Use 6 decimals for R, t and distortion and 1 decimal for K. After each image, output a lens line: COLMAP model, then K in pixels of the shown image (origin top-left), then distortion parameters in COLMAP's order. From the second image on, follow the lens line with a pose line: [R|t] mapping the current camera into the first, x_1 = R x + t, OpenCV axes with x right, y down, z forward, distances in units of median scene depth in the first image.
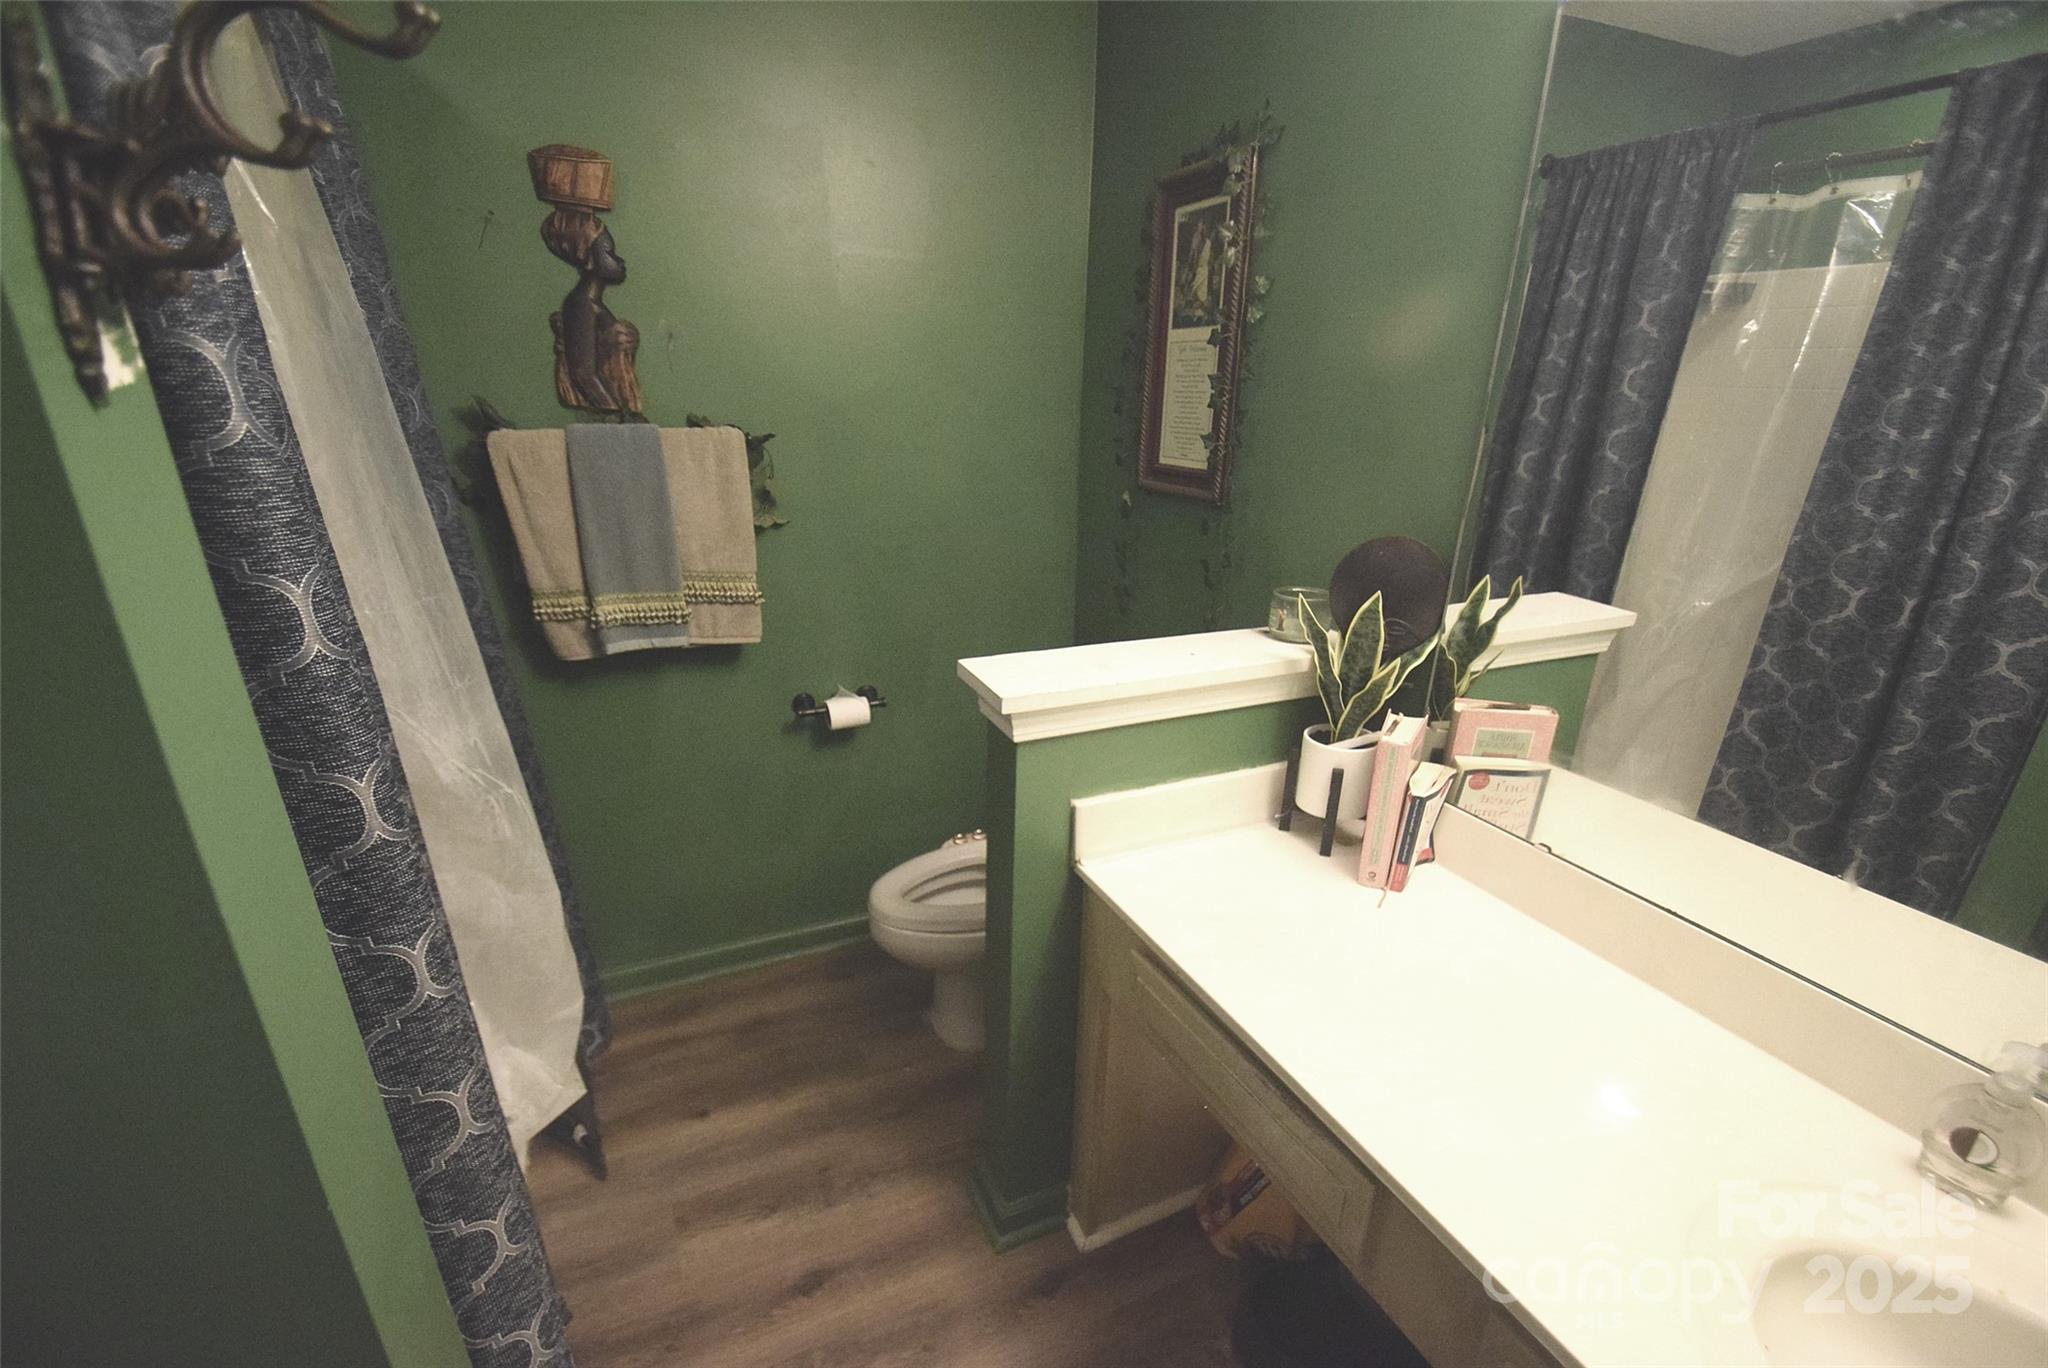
lens RADIAL K [[878.5, 0, 1026.3], [0, 878.5, 694.4], [0, 0, 1]] dist [0.034046, -0.034517]
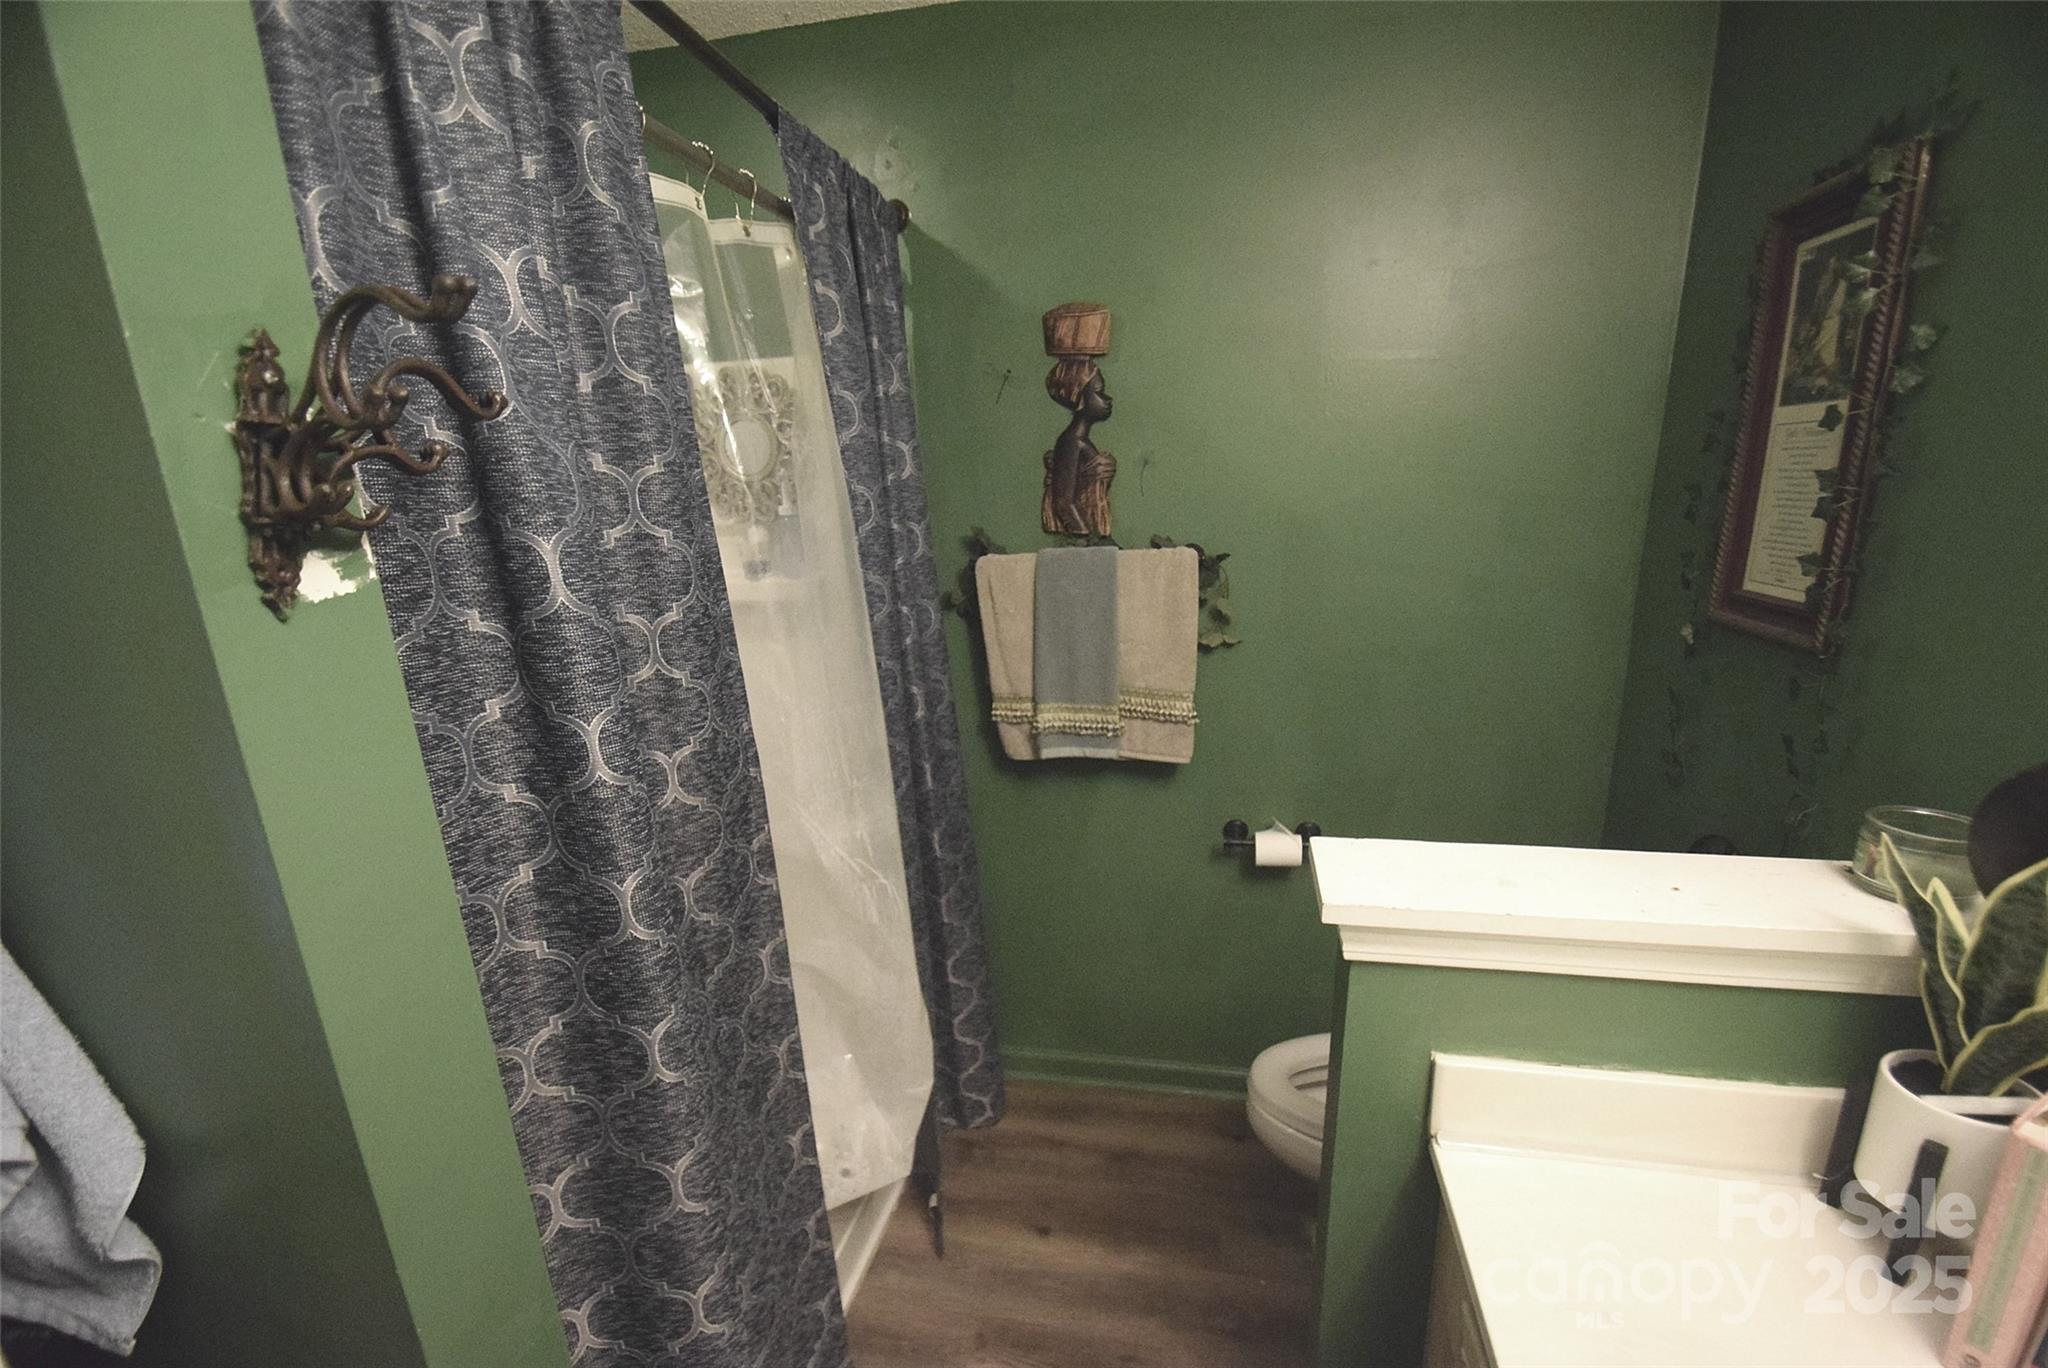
lens RADIAL K [[878.7, 0, 1028.1], [0, 878.7, 715.1], [0, 0, 1]] dist [0.020129, -0.017635]
pose [[0.806165, 0.104382, -0.582411, 0.131698], [-0.149014, 0.988406, -0.029117, -0.064837], [0.572620, 0.110260, 0.812373, 0.118257]]
